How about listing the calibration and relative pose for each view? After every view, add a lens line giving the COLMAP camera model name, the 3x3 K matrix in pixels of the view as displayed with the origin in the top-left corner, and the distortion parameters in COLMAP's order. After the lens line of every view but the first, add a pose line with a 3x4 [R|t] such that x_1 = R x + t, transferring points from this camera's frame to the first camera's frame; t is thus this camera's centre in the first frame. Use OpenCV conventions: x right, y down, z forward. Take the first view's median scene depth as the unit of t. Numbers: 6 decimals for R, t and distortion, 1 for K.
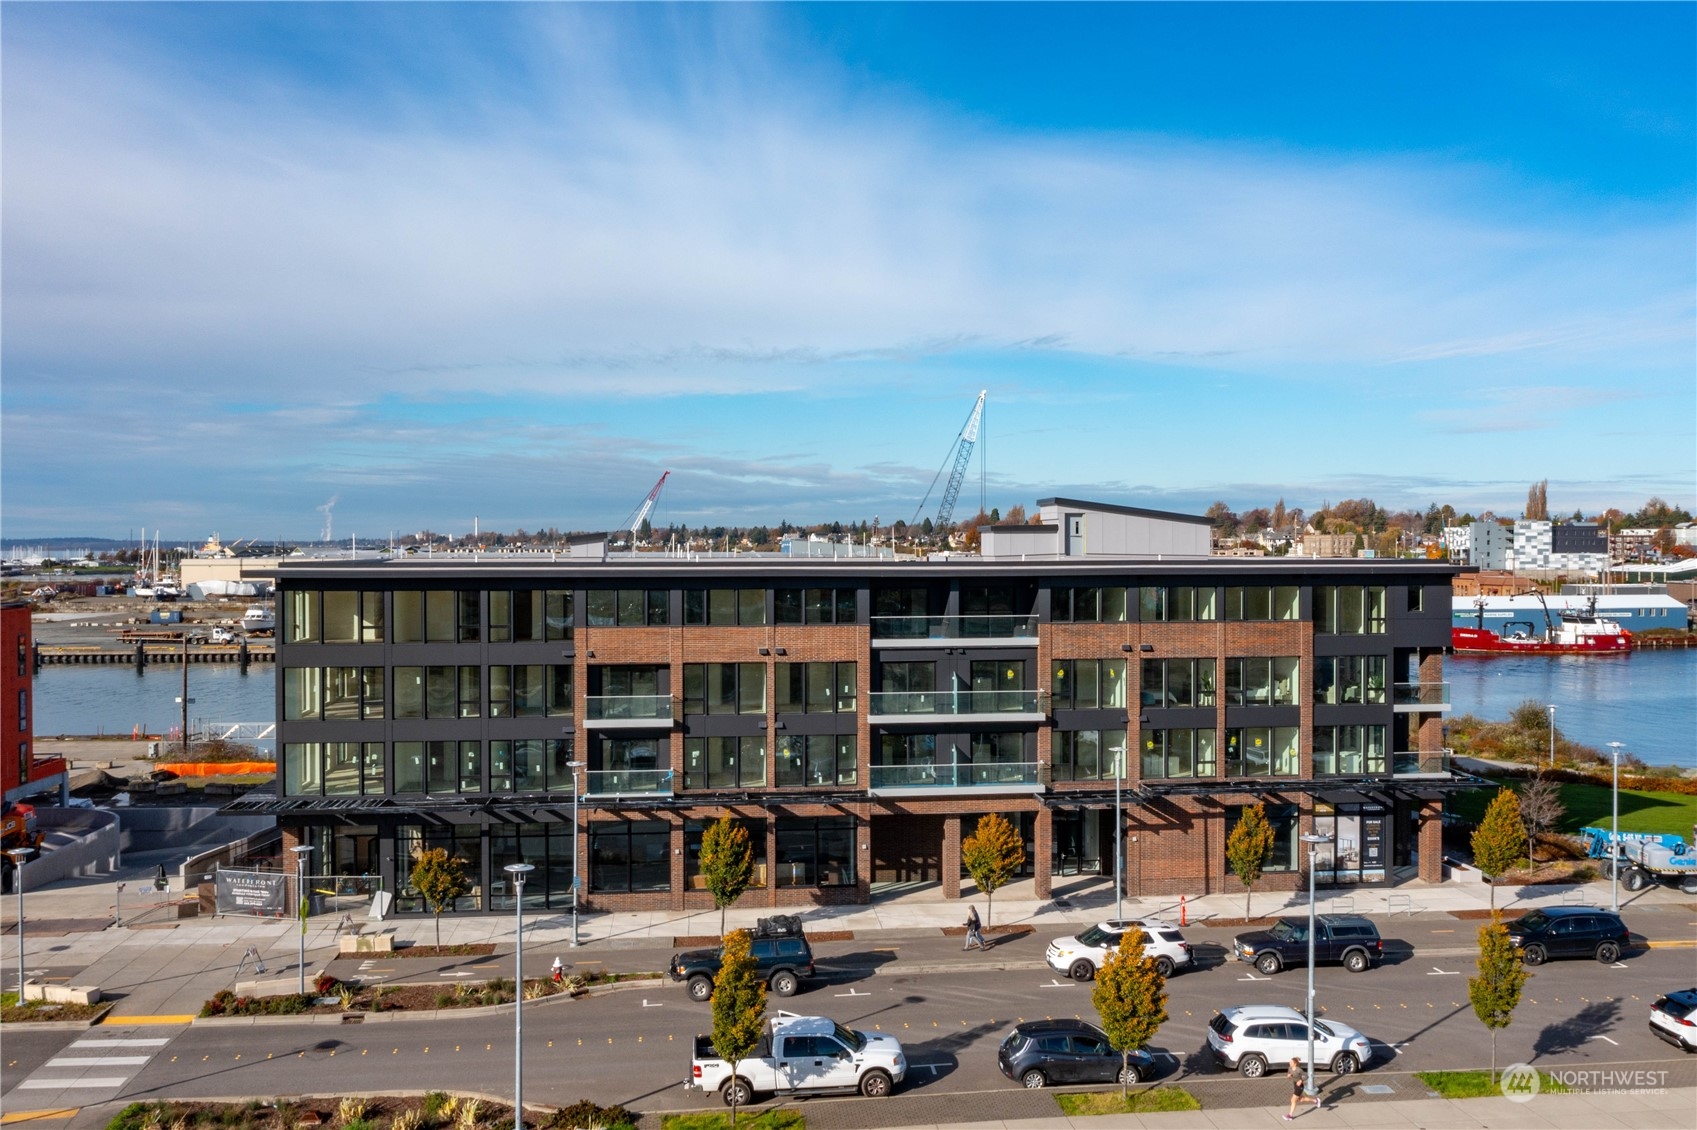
lens RADIAL K [[1440.5, 0, 837.7], [0, 1440.5, 607.0], [0, 0, 1]] dist [-0.008210, -0.056264]
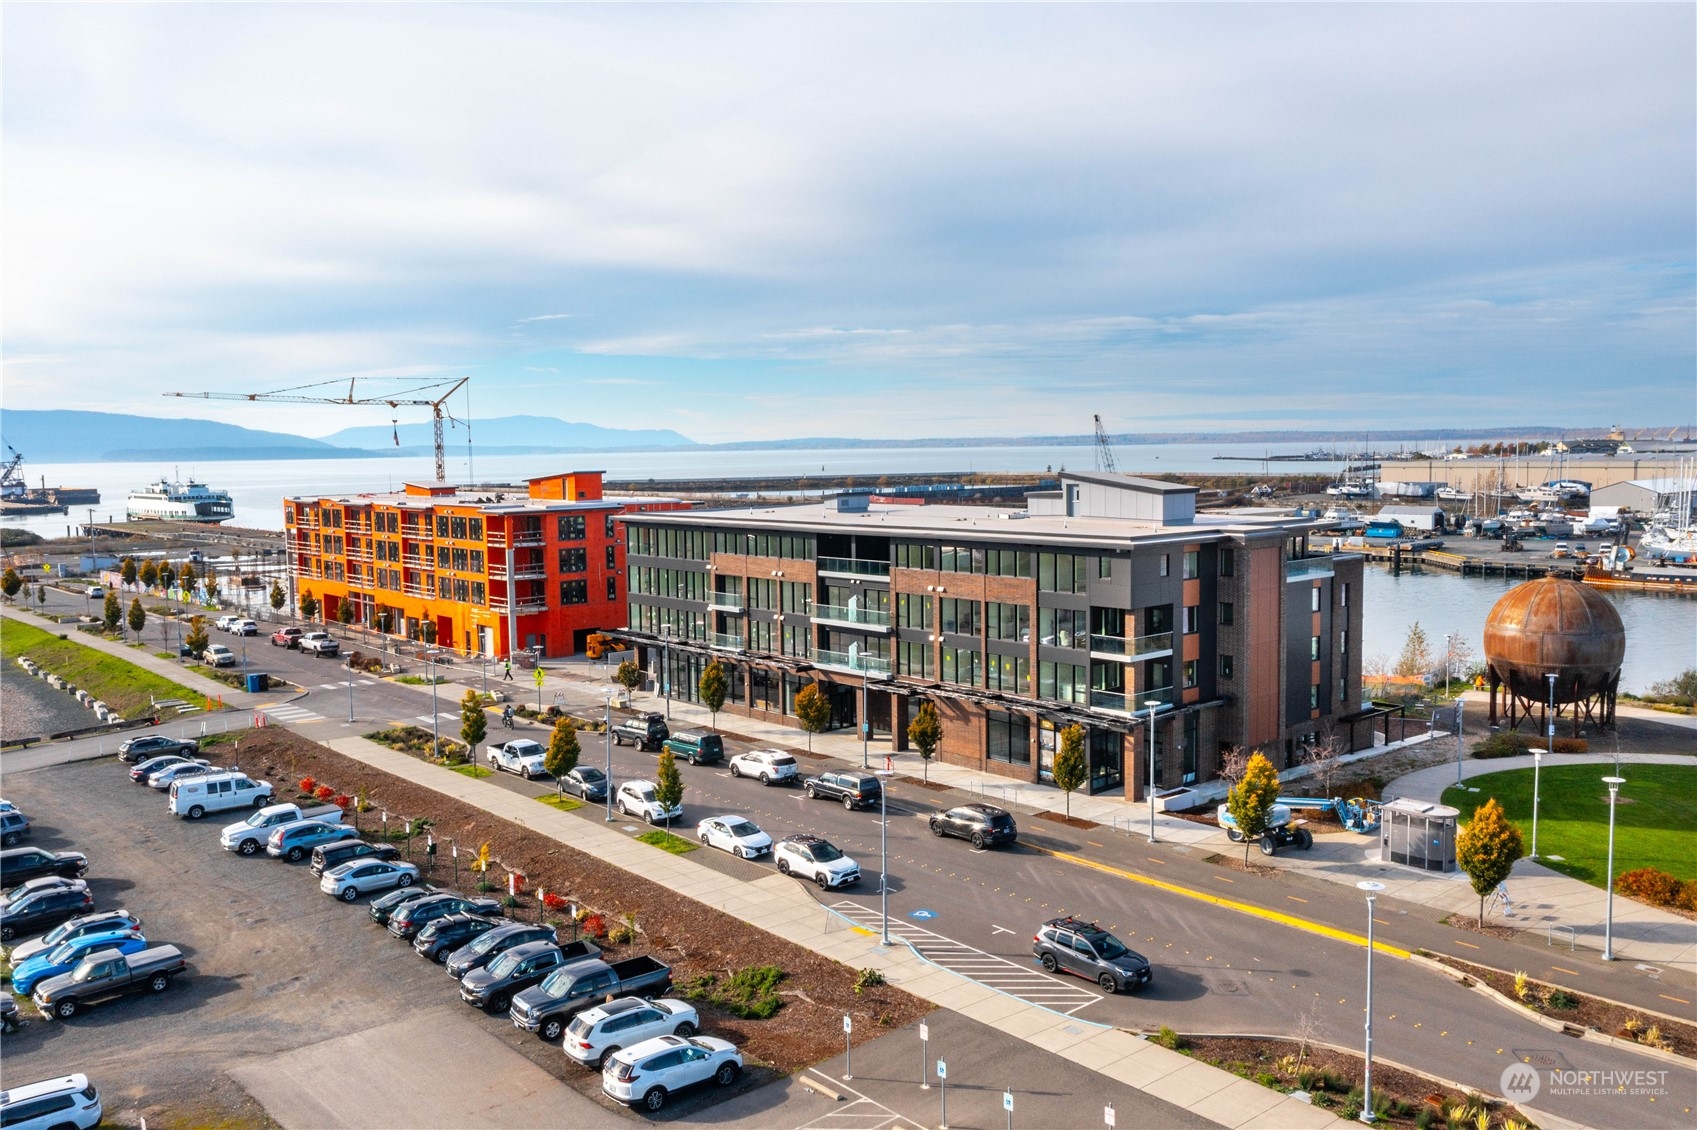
lens RADIAL K [[1440.5, 0, 837.7], [0, 1440.5, 607.0], [0, 0, 1]] dist [-0.008210, -0.056264]
pose [[0.526640, 0.087195, -0.845605, 1.384273], [-0.015928, 0.995563, 0.092738, -0.085633], [0.849939, -0.035370, 0.525692, 0.175192]]
